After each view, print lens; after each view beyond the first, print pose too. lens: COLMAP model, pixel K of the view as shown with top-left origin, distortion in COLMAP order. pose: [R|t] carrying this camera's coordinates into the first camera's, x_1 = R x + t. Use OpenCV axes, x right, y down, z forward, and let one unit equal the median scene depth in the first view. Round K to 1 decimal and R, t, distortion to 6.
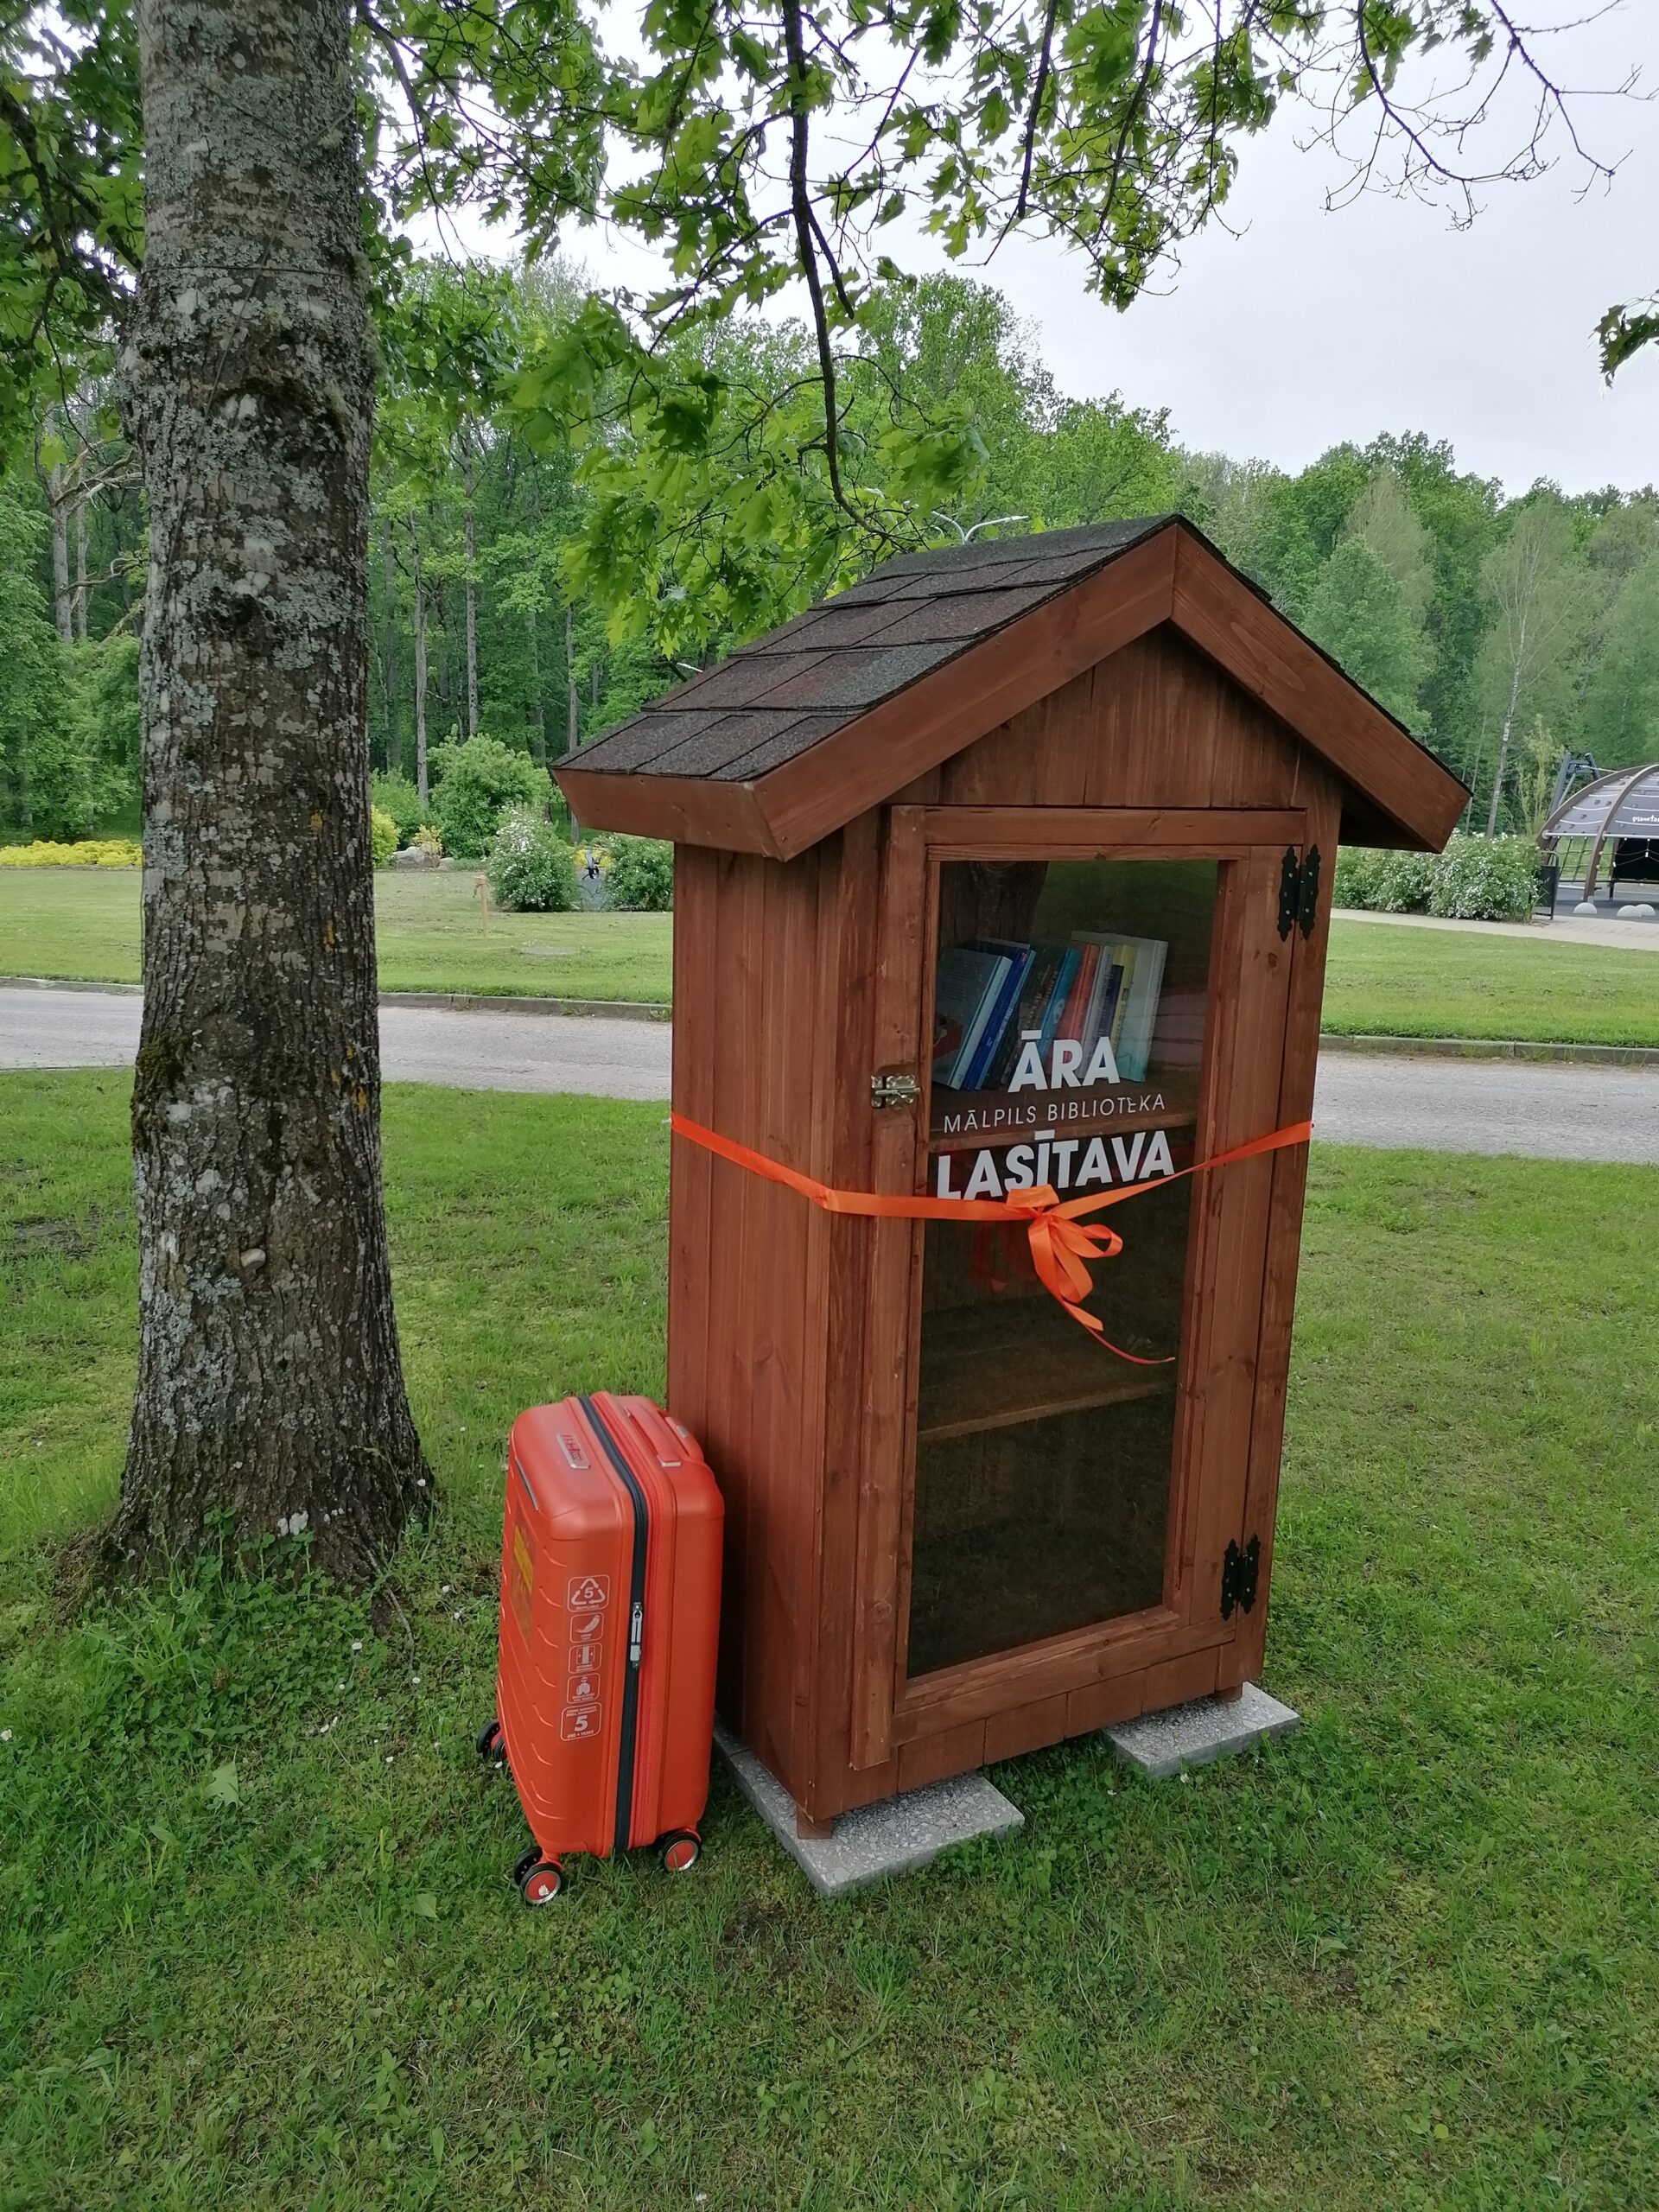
lens RADIAL K [[1661.1, 0, 840.9], [0, 1661.1, 1101.9], [0, 0, 1]] dist [0.071580, -0.074298]
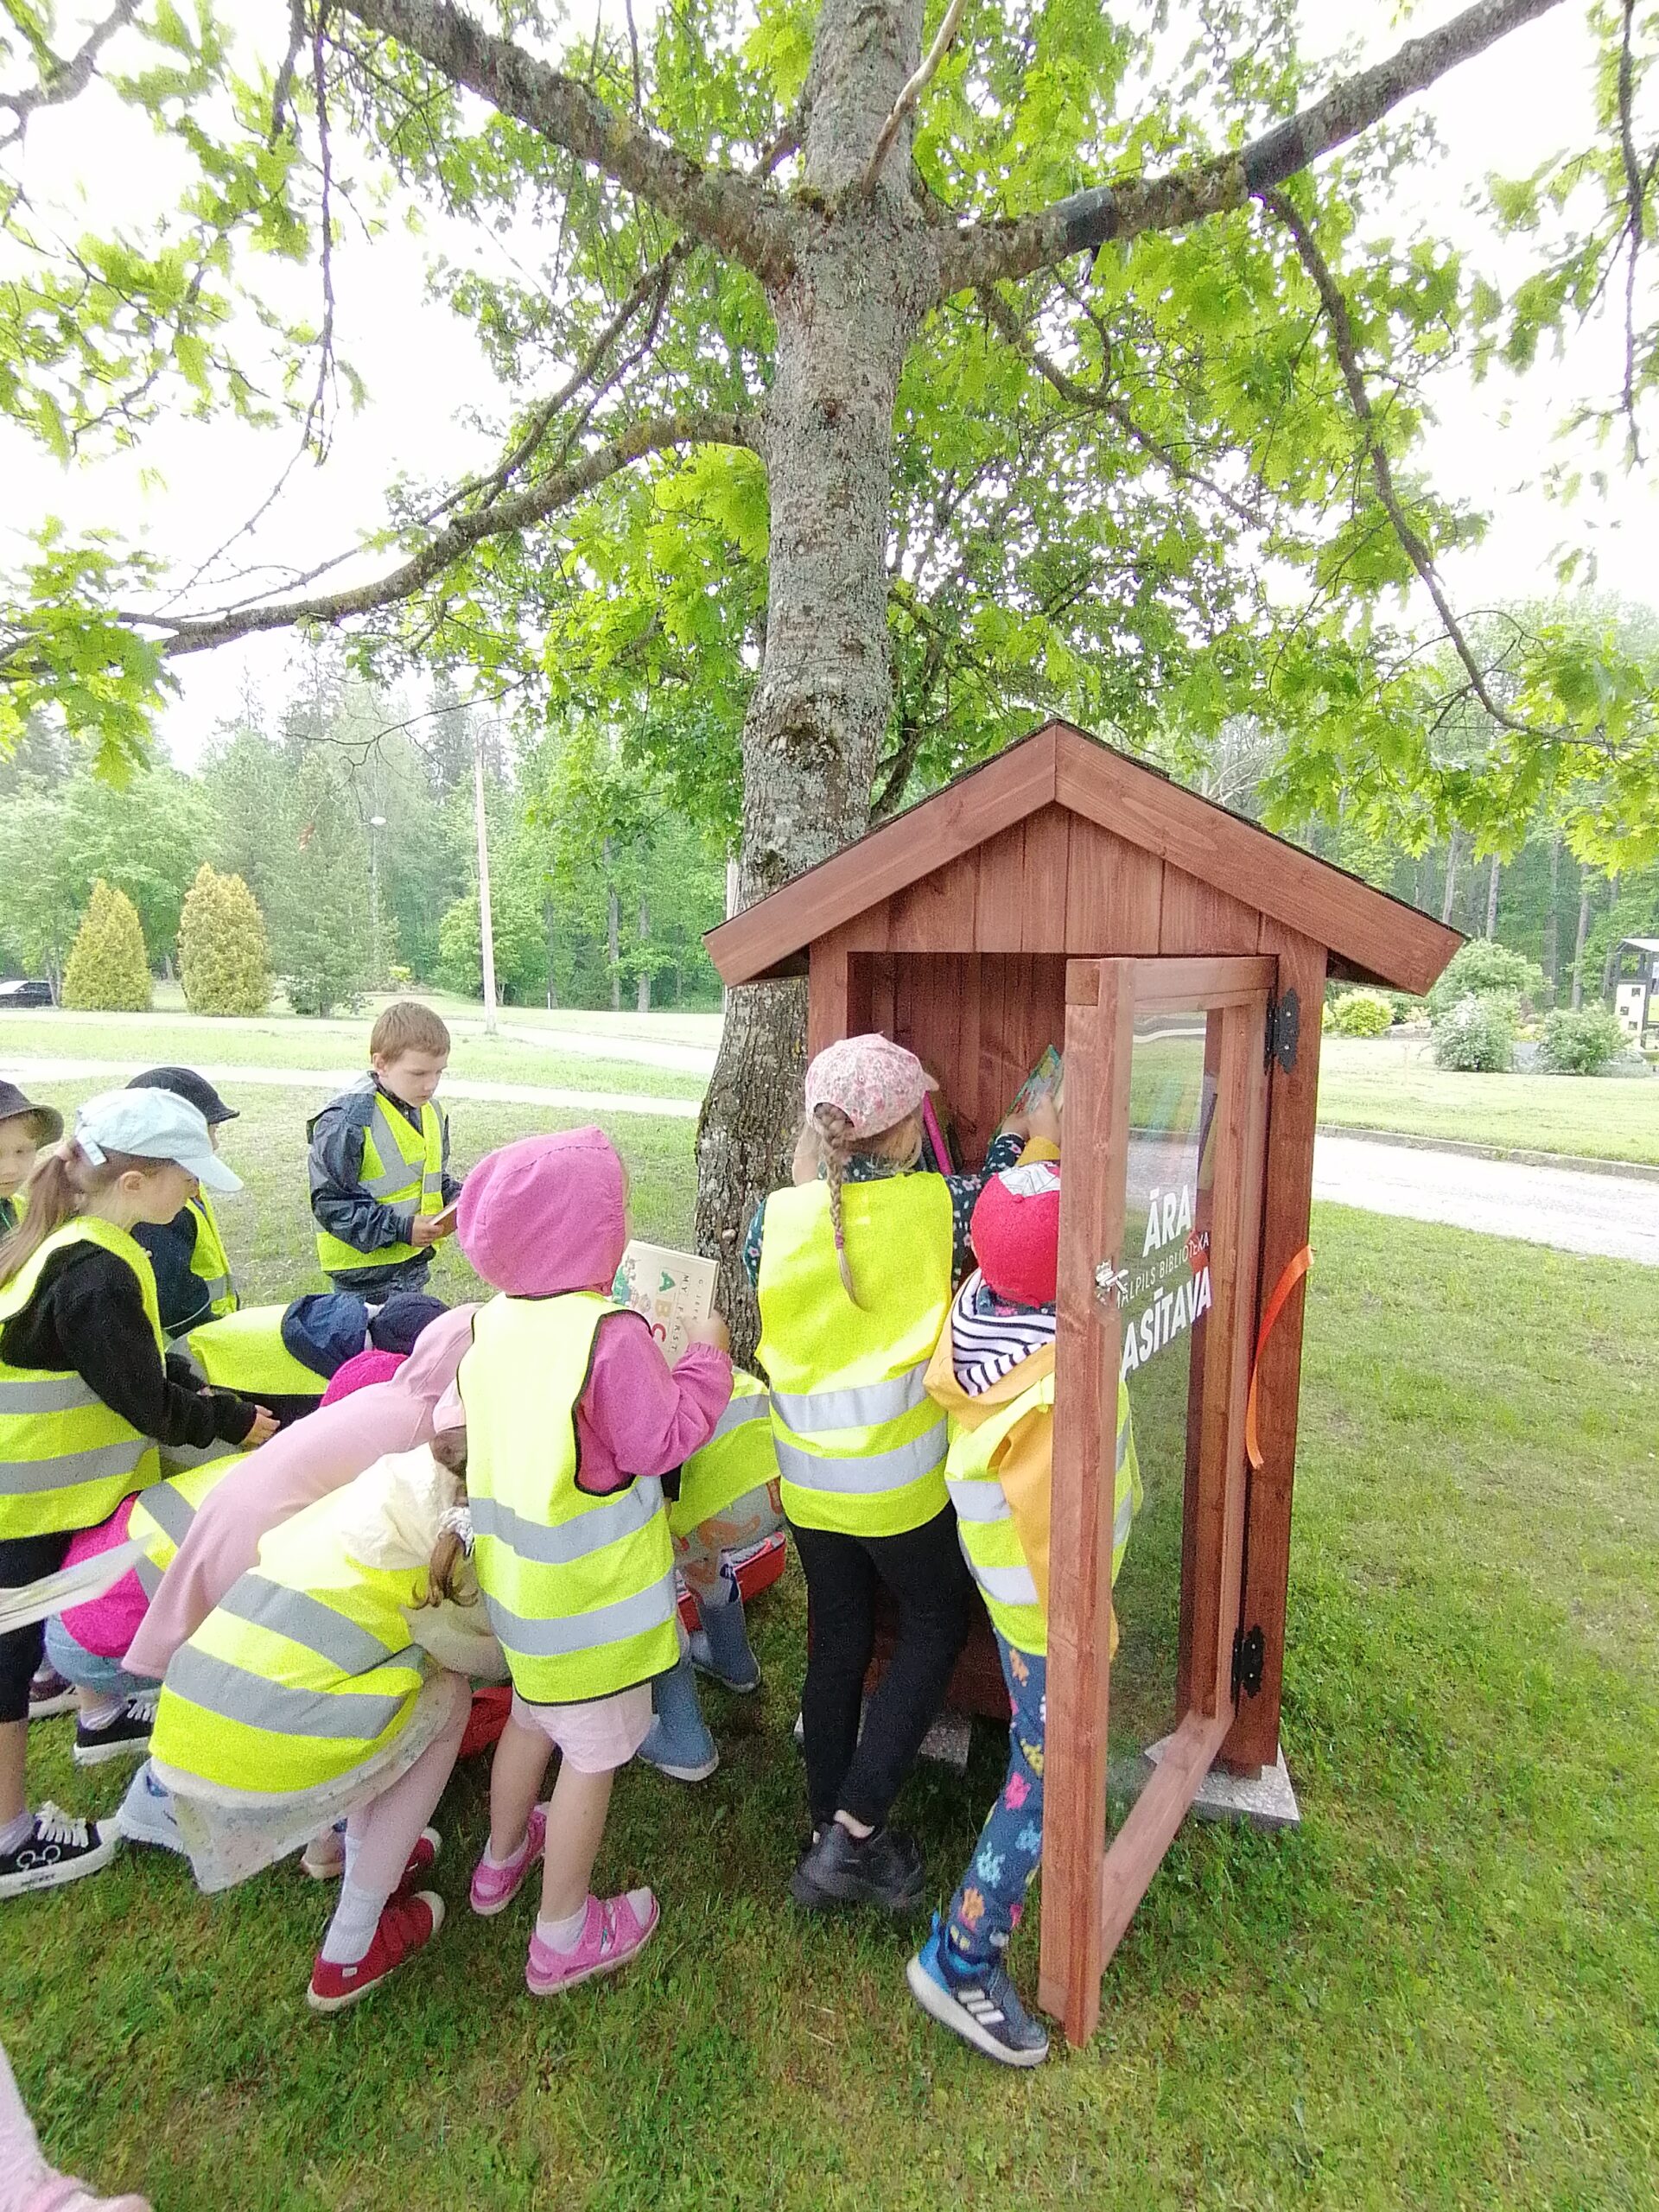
lens RADIAL K [[1129.1, 0, 824.1], [0, 1129.1, 1096.1], [0, 0, 1]] dist [0.025685, -0.000777]
pose [[0.727837, 0.063100, -0.682841, 0.487676], [-0.121551, 0.991861, -0.037904, -0.013624], [0.674892, 0.110588, 0.729583, 0.216998]]
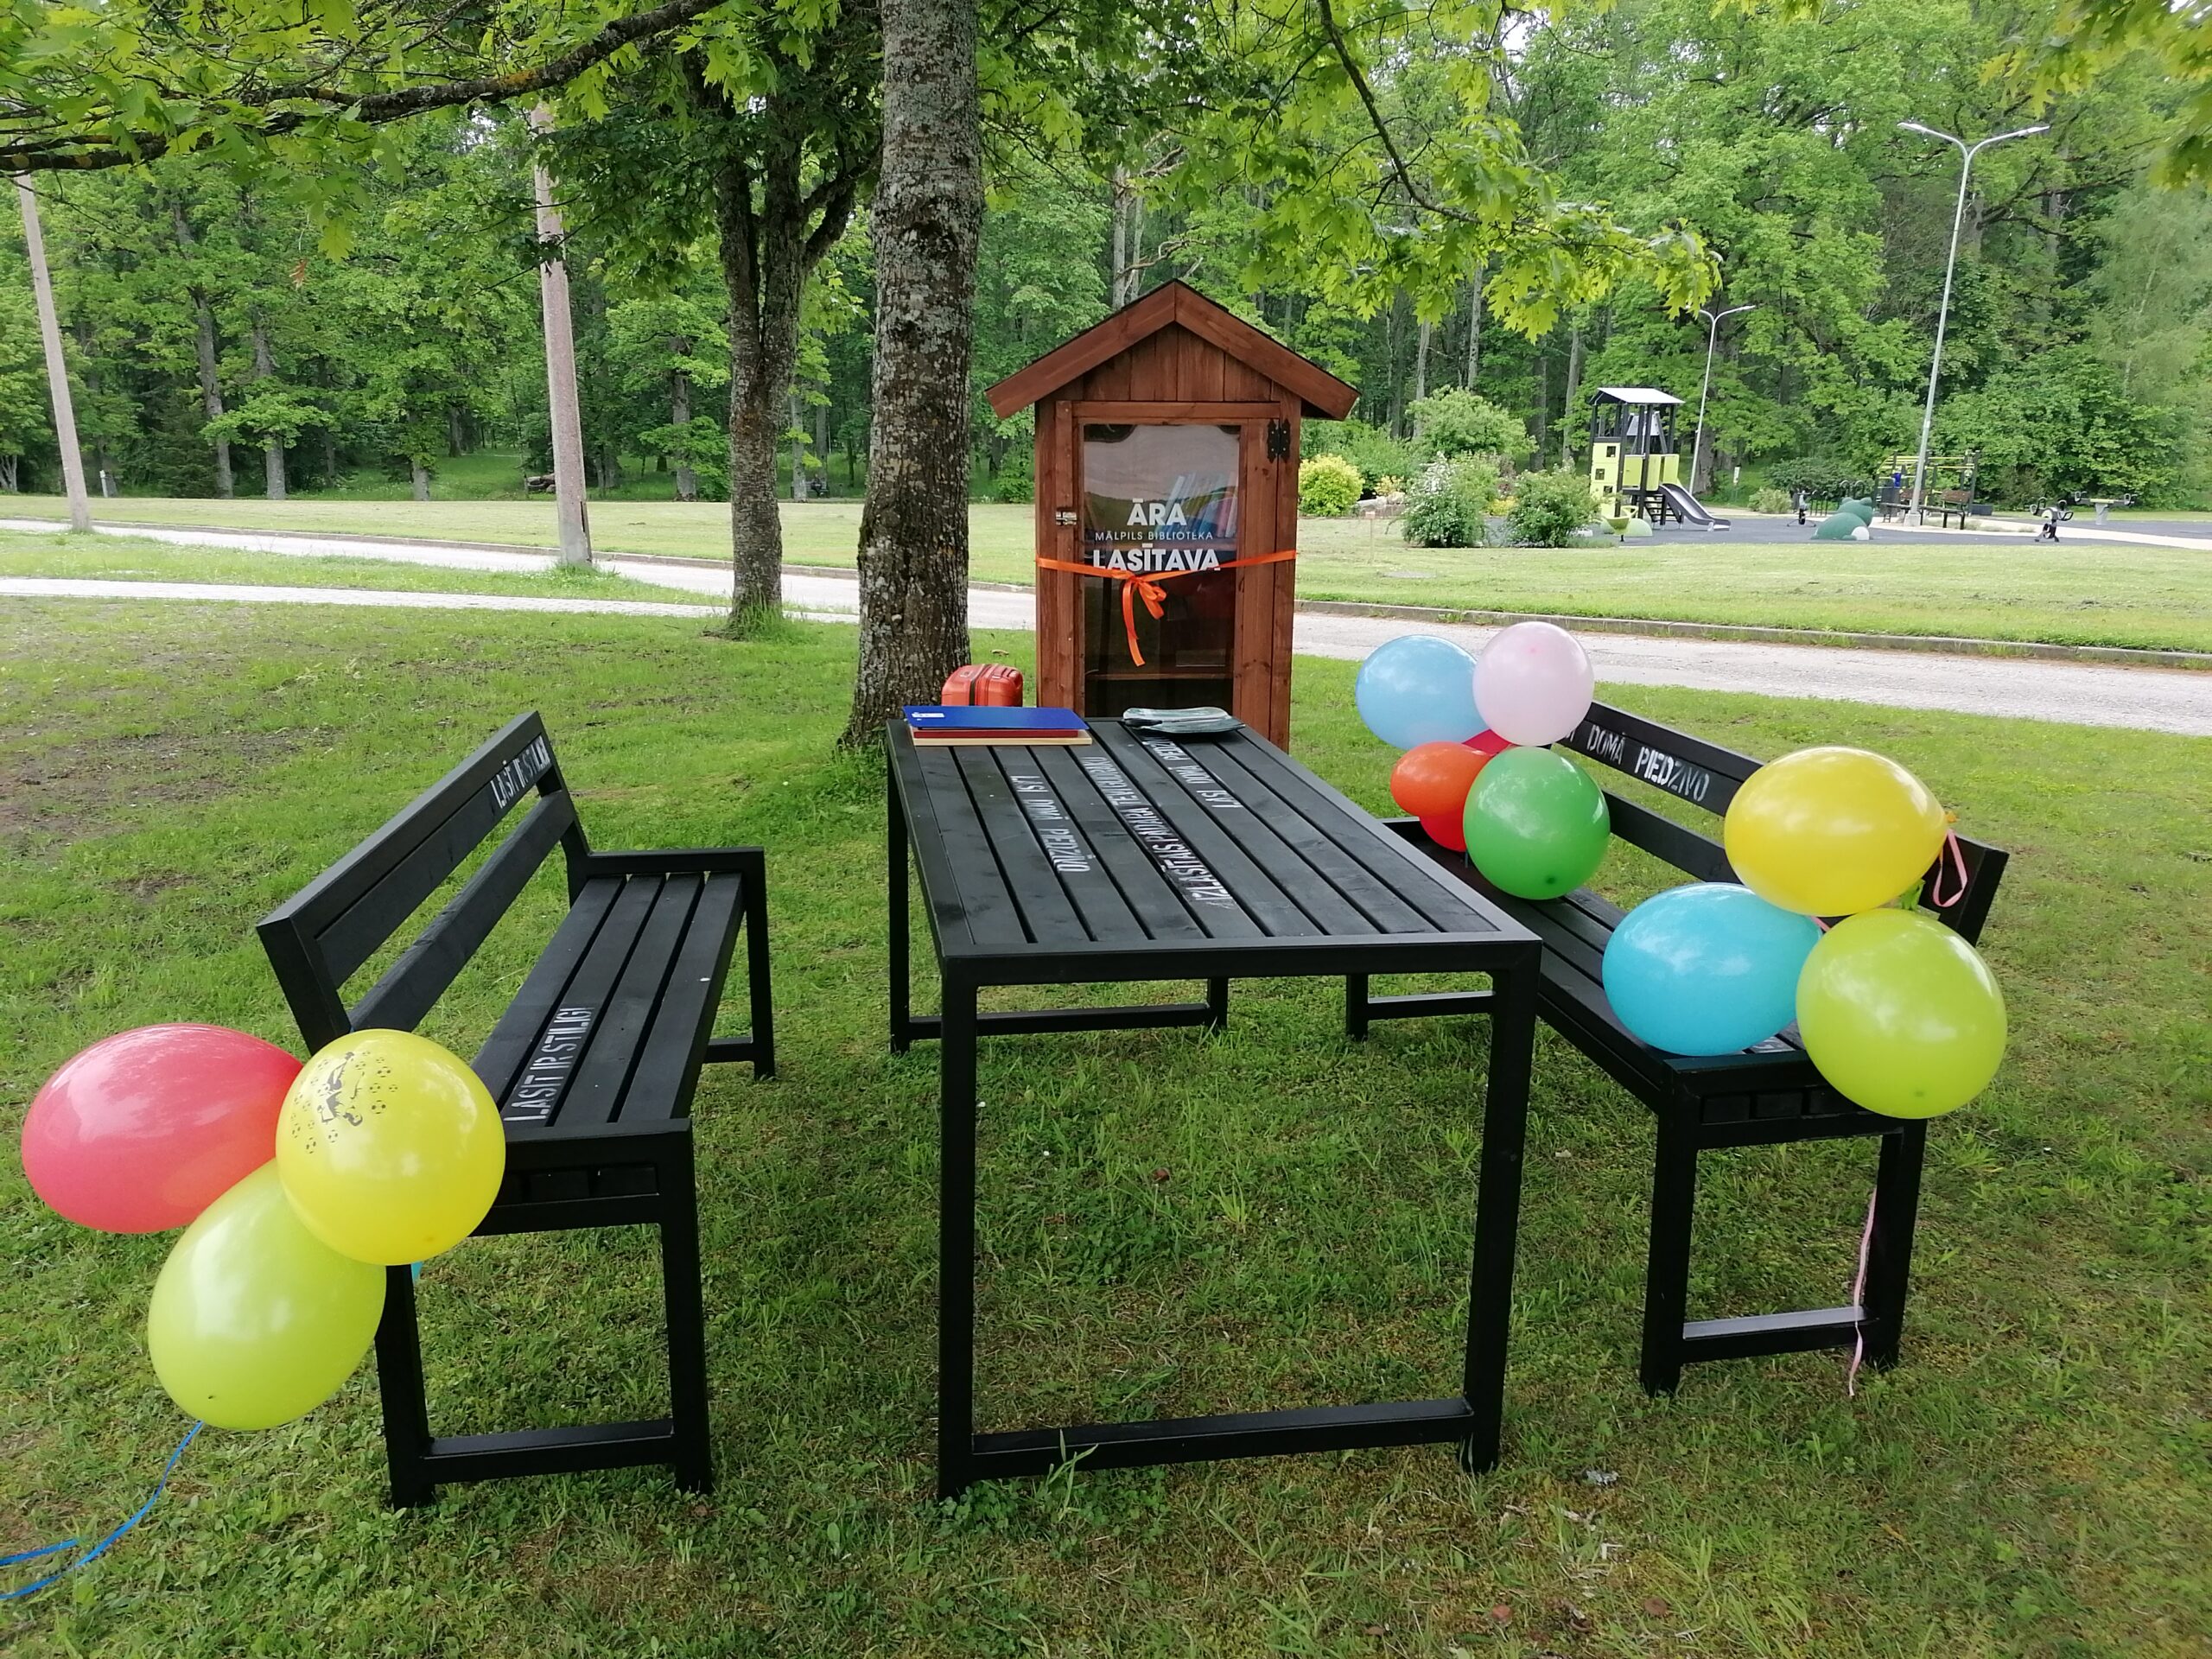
lens RADIAL K [[1661.1, 0, 1111.6], [0, 1661.1, 850.1], [0, 0, 1]] dist [0.071580, -0.074298]
pose [[0.904769, 0.086104, -0.417108, 0.881694], [-0.064328, 0.995743, 0.066016, 0.238620], [0.421017, -0.032898, 0.906456, -0.935955]]
